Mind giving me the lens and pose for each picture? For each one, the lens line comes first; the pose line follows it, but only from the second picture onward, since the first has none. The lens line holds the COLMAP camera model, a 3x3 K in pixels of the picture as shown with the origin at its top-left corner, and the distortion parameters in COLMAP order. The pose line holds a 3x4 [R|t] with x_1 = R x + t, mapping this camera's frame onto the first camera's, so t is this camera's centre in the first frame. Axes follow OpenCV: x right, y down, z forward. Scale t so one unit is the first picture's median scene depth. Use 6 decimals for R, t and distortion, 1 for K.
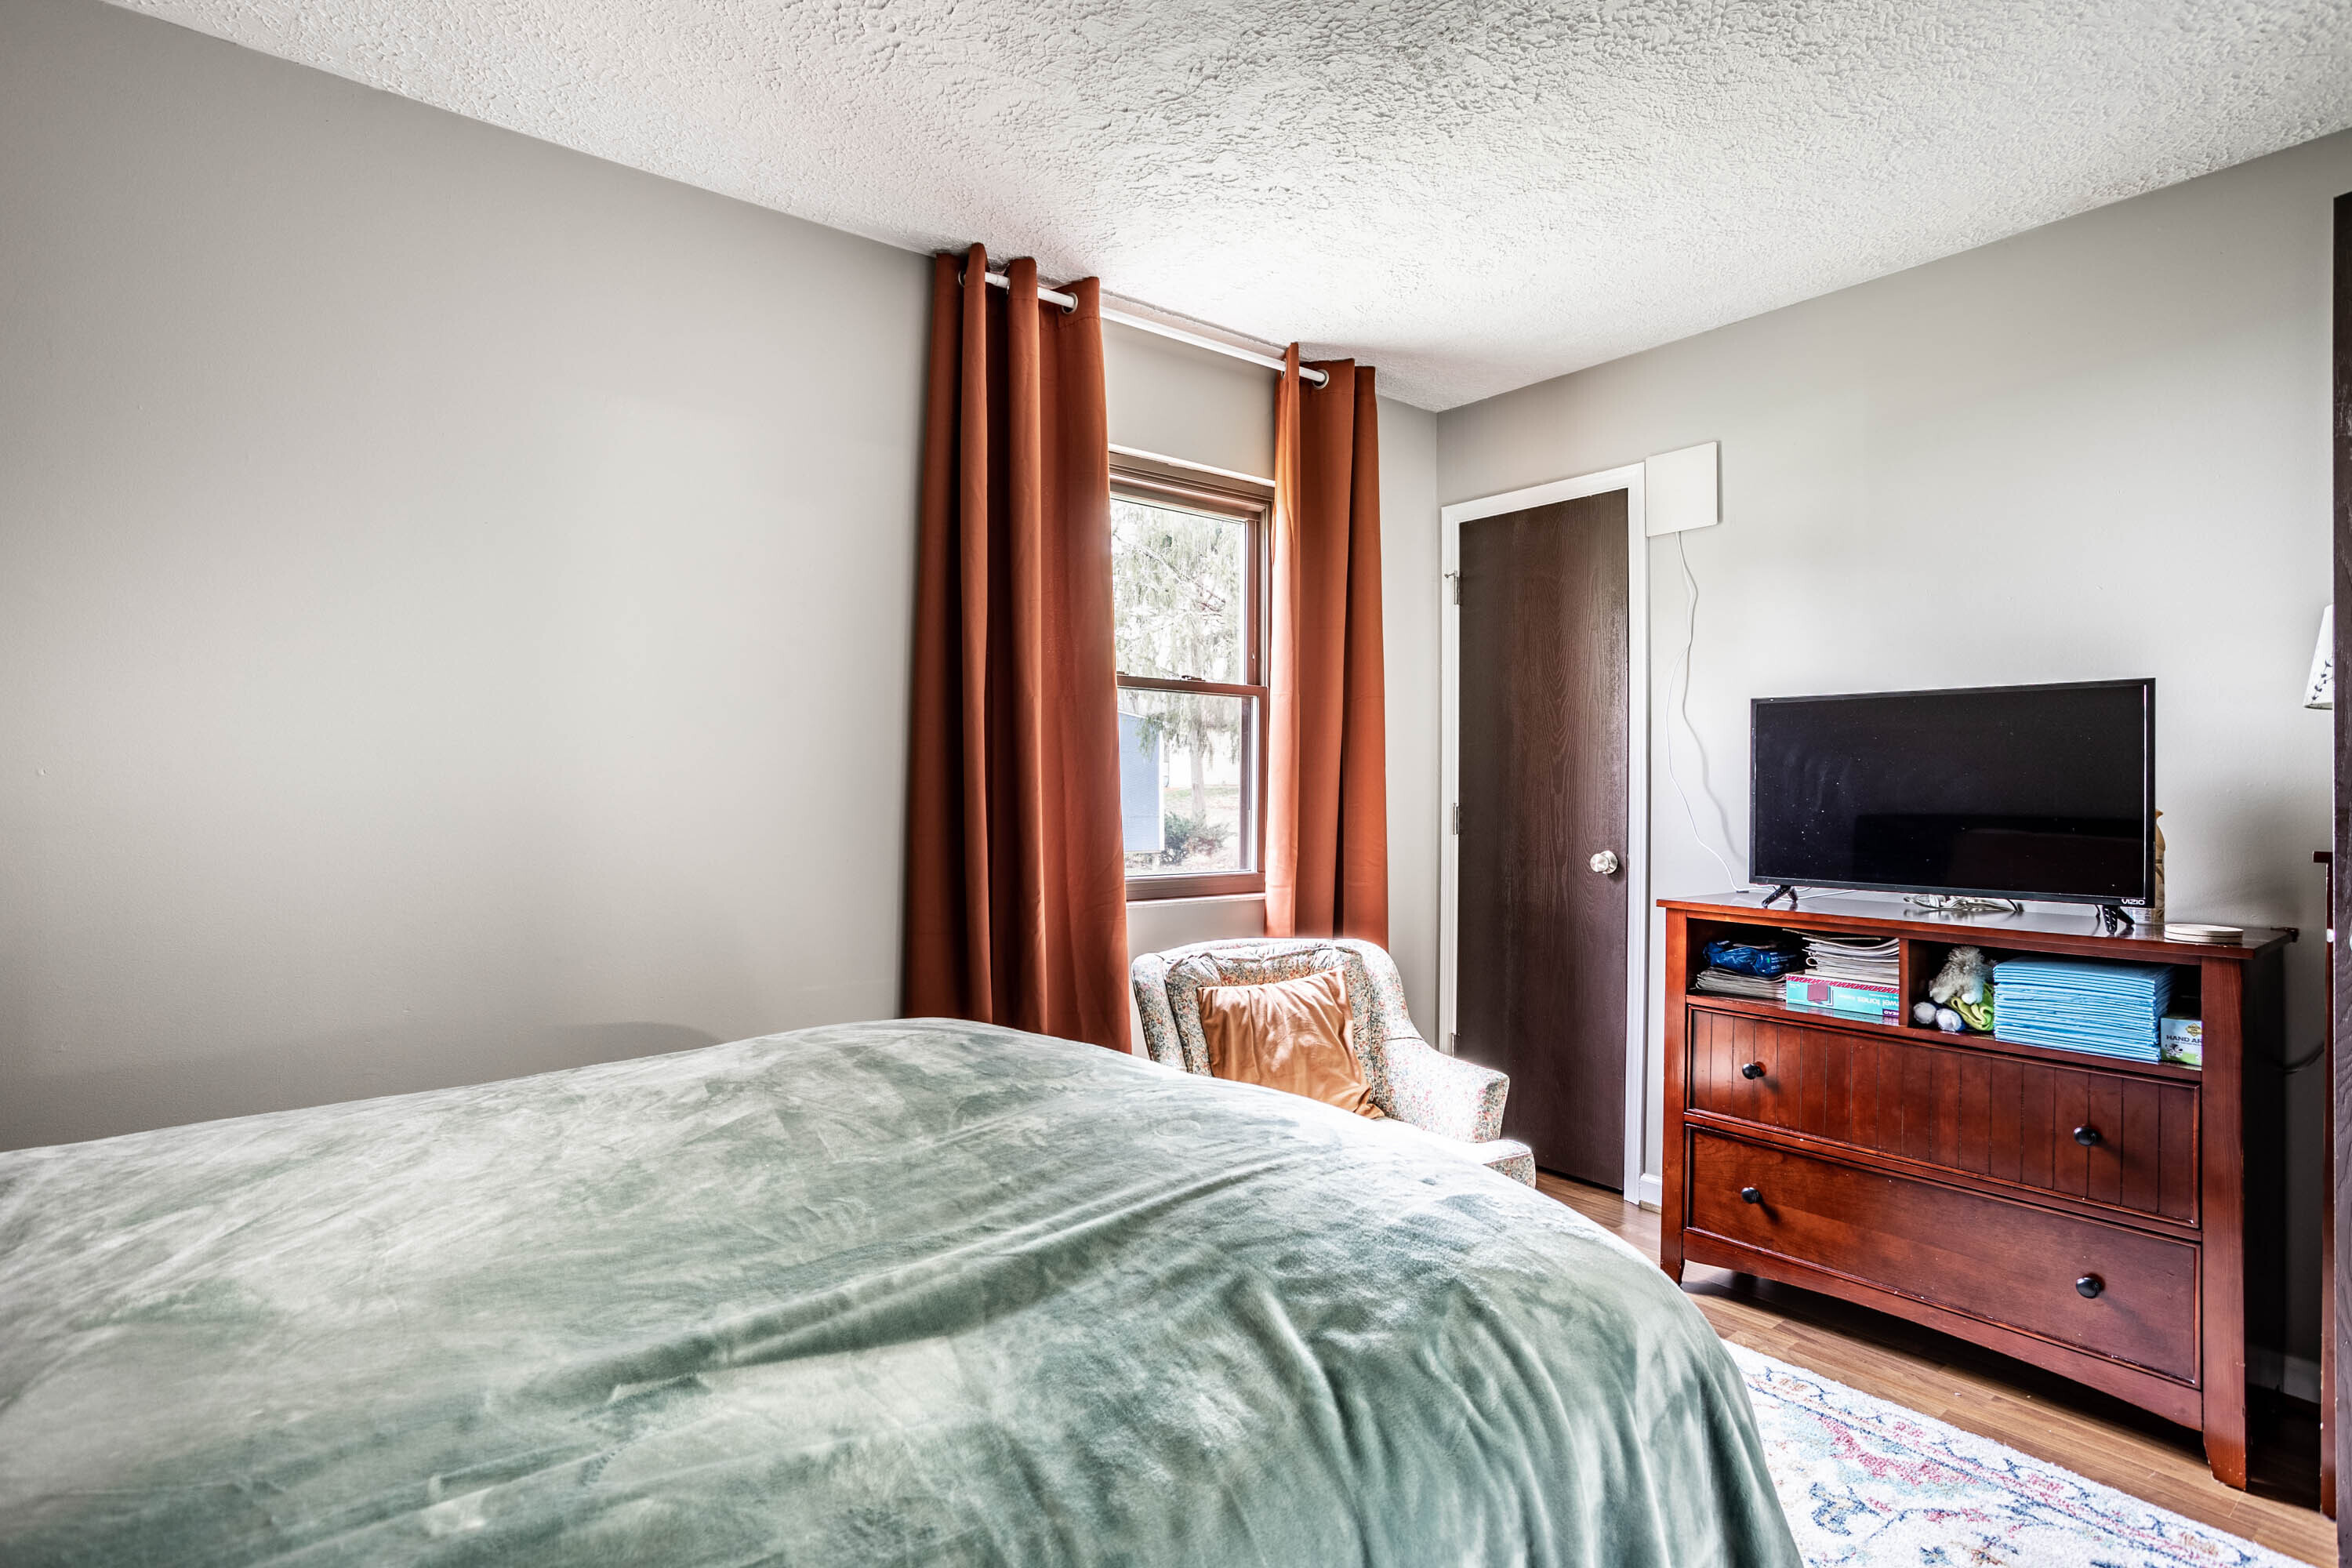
lens RADIAL K [[1148.8, 0, 1167.4], [0, 1148.8, 780.2], [0, 0, 1]] dist [-0.065718, 0.039246]
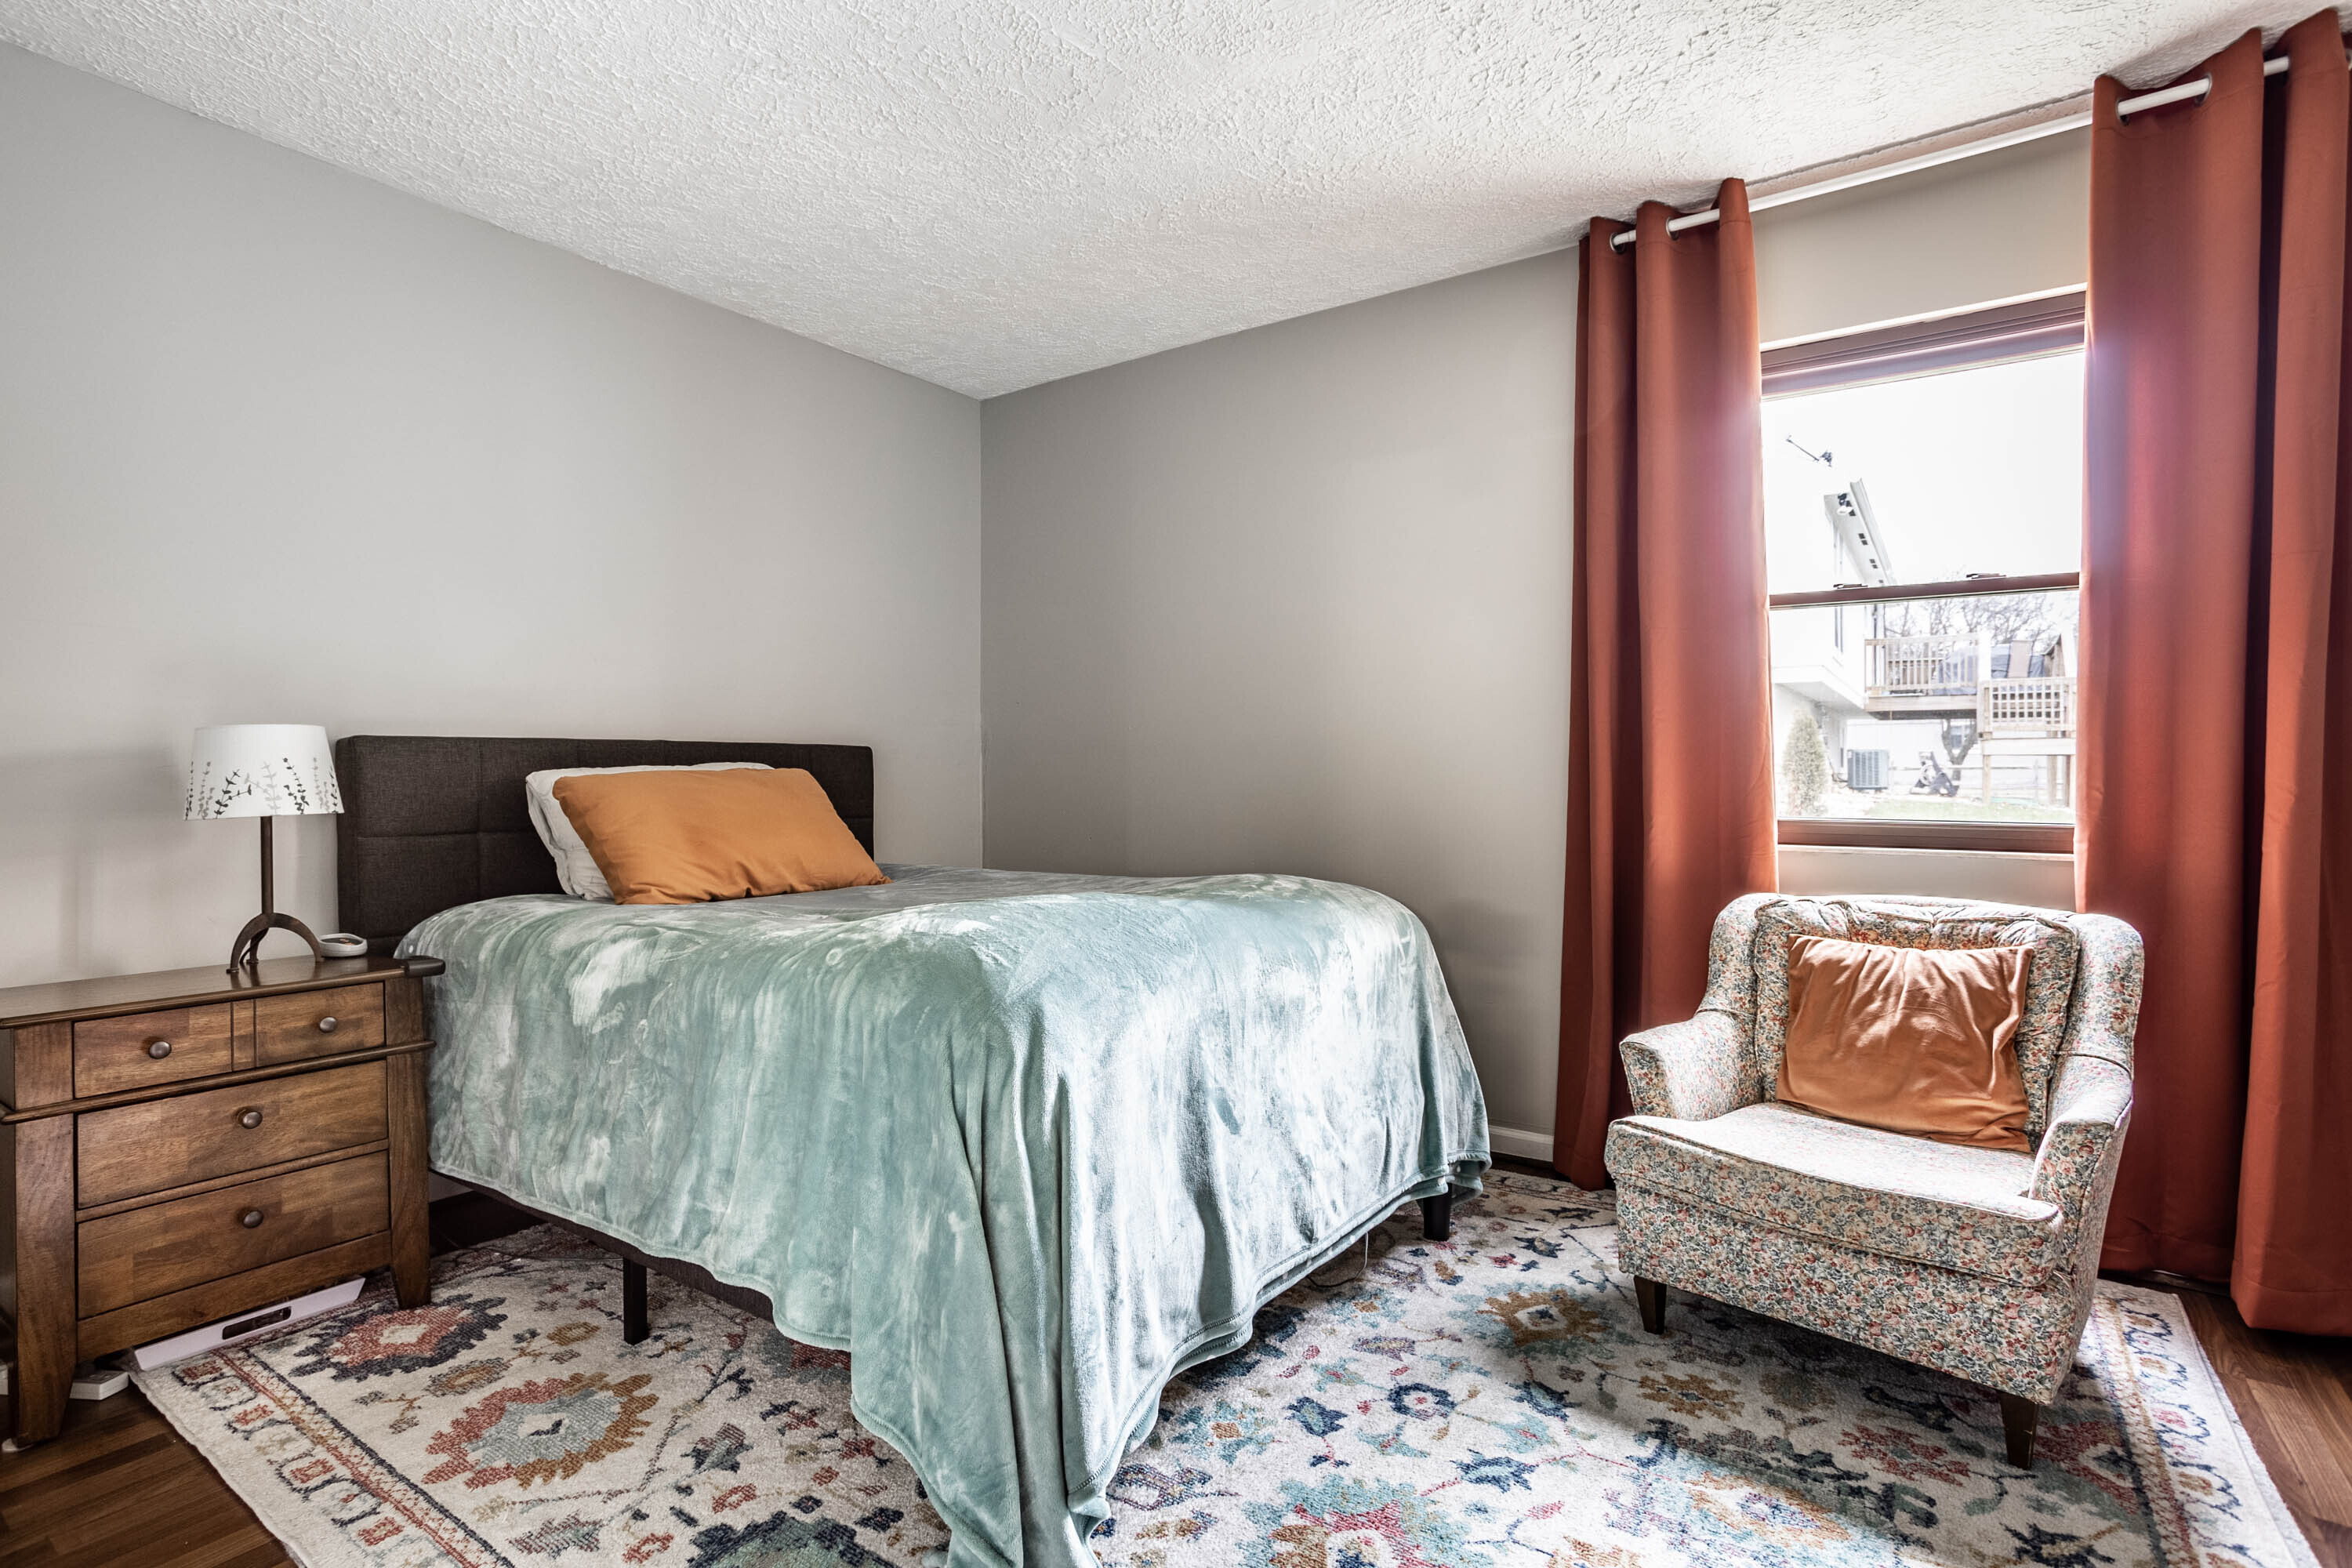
lens RADIAL K [[1148.8, 0, 1167.4], [0, 1148.8, 780.2], [0, 0, 1]] dist [-0.065718, 0.039246]
pose [[0.288296, -0.000710, -0.957541, 0.706371], [0.000311, 1.000000, -0.000648, 0.061850], [0.957541, -0.000111, 0.288296, 0.282376]]
